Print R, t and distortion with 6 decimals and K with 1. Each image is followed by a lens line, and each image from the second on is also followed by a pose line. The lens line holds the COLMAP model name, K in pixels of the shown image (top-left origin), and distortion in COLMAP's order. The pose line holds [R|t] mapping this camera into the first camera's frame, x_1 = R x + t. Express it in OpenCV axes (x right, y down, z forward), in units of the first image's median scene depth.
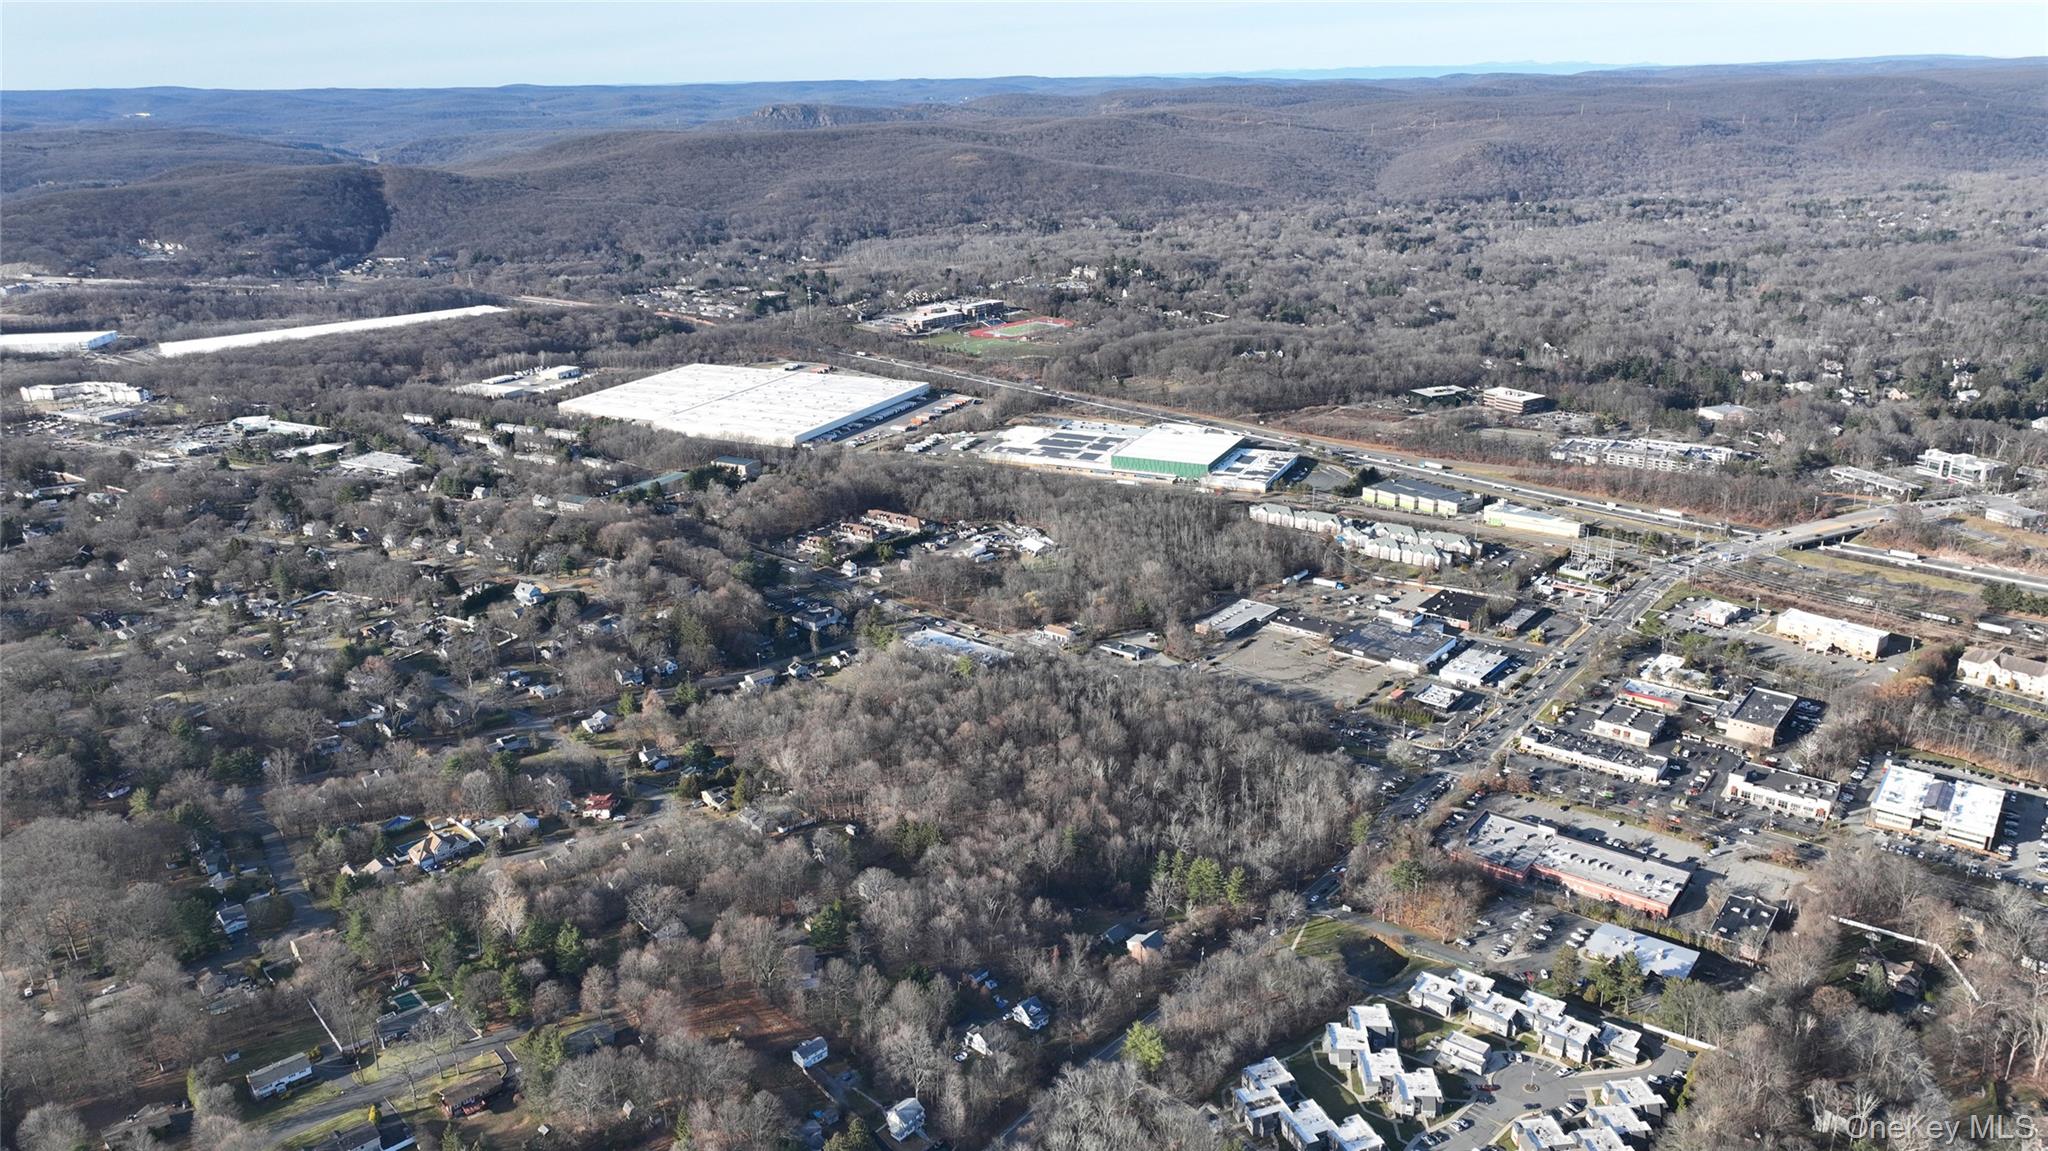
lens RADIAL K [[1441.3, 0, 1029.0], [0, 1441.3, 575.9], [0, 0, 1]] dist [0.002857, 0.012506]
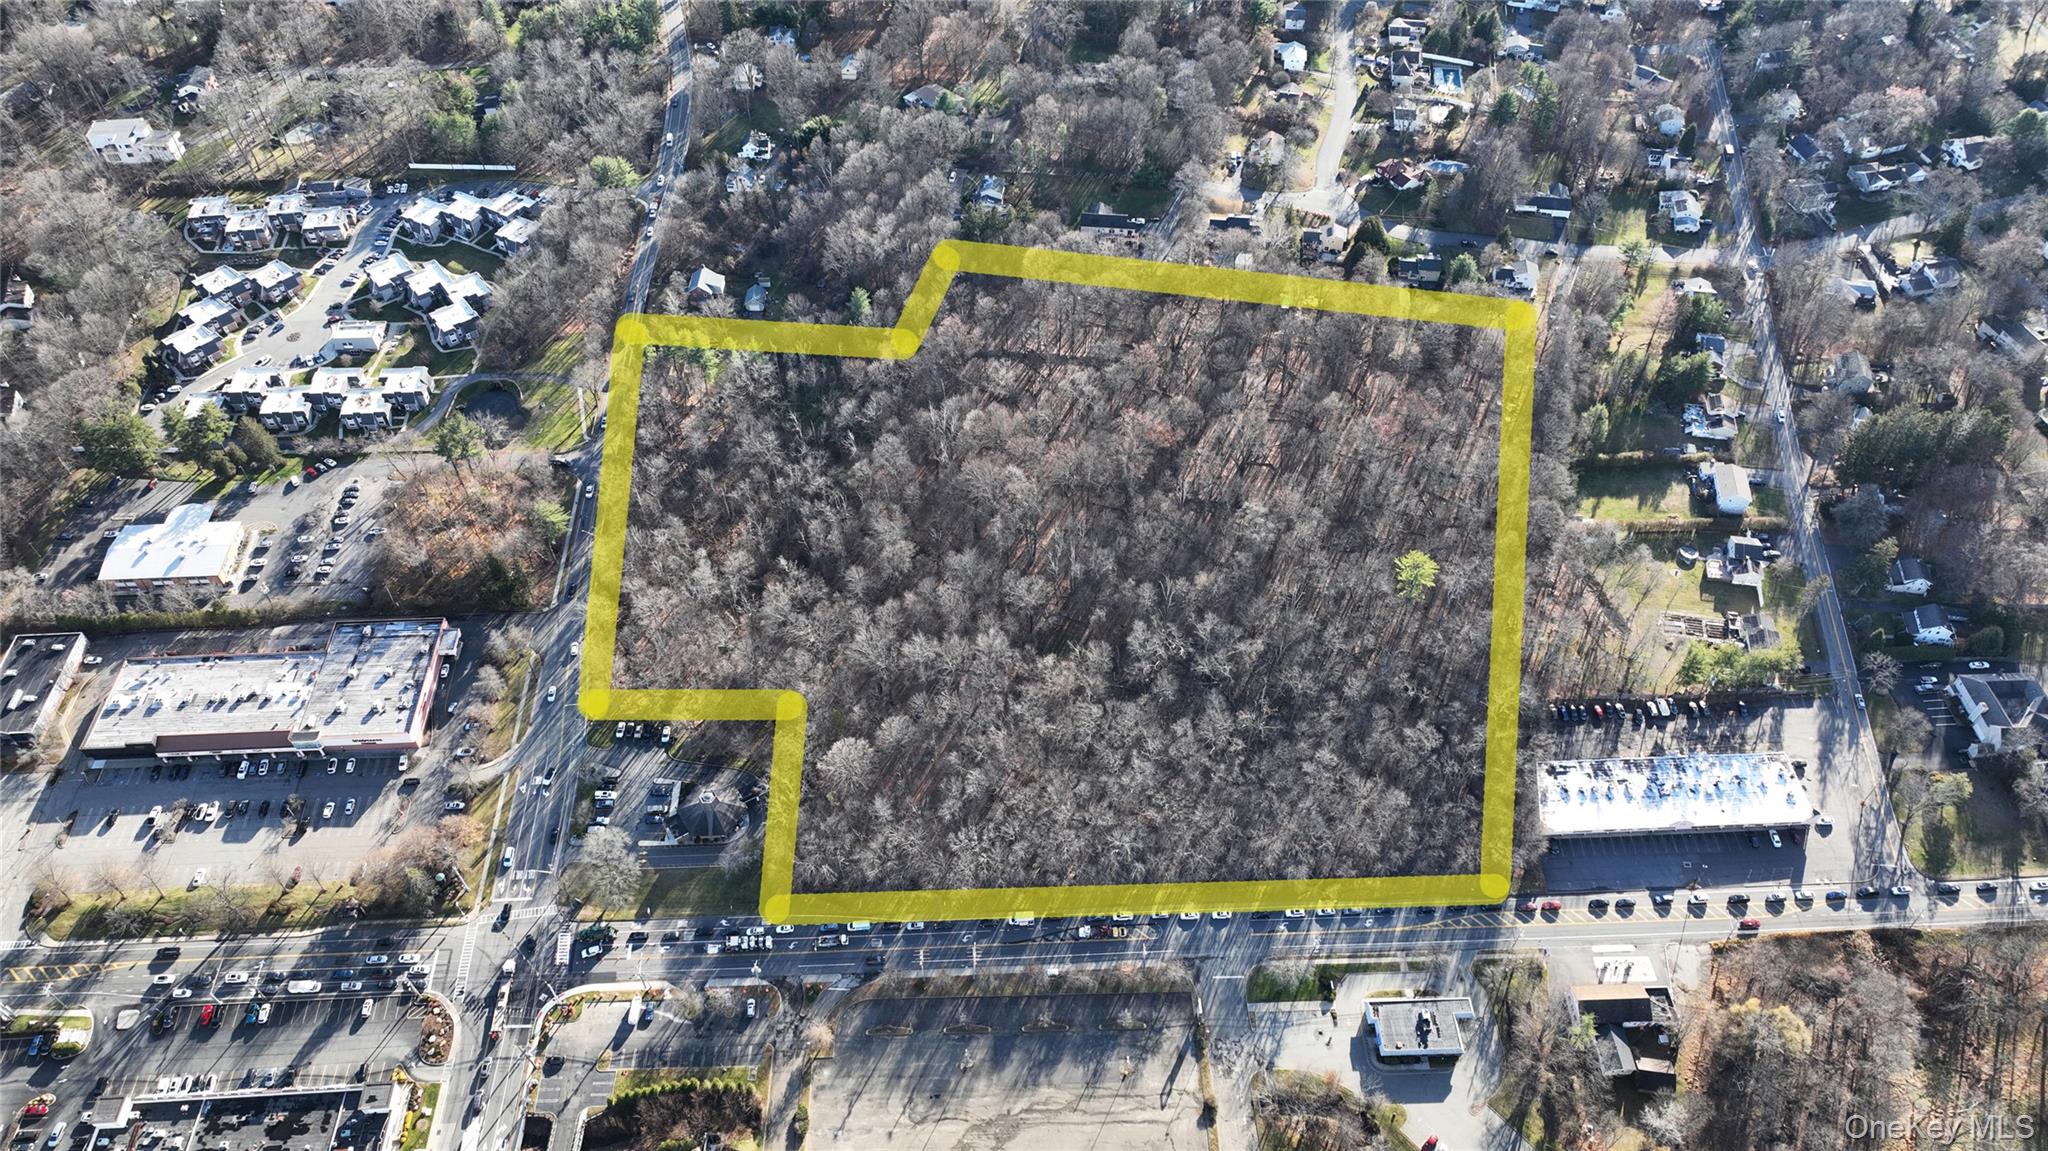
lens RADIAL K [[1441.3, 0, 1029.0], [0, 1441.3, 575.9], [0, 0, 1]] dist [0.002857, 0.012506]
pose [[-0.765989, 0.495517, -0.409541, 0.206183], [-0.194627, 0.428412, 0.882374, -0.273820], [0.612684, 0.755596, -0.231718, 0.770948]]
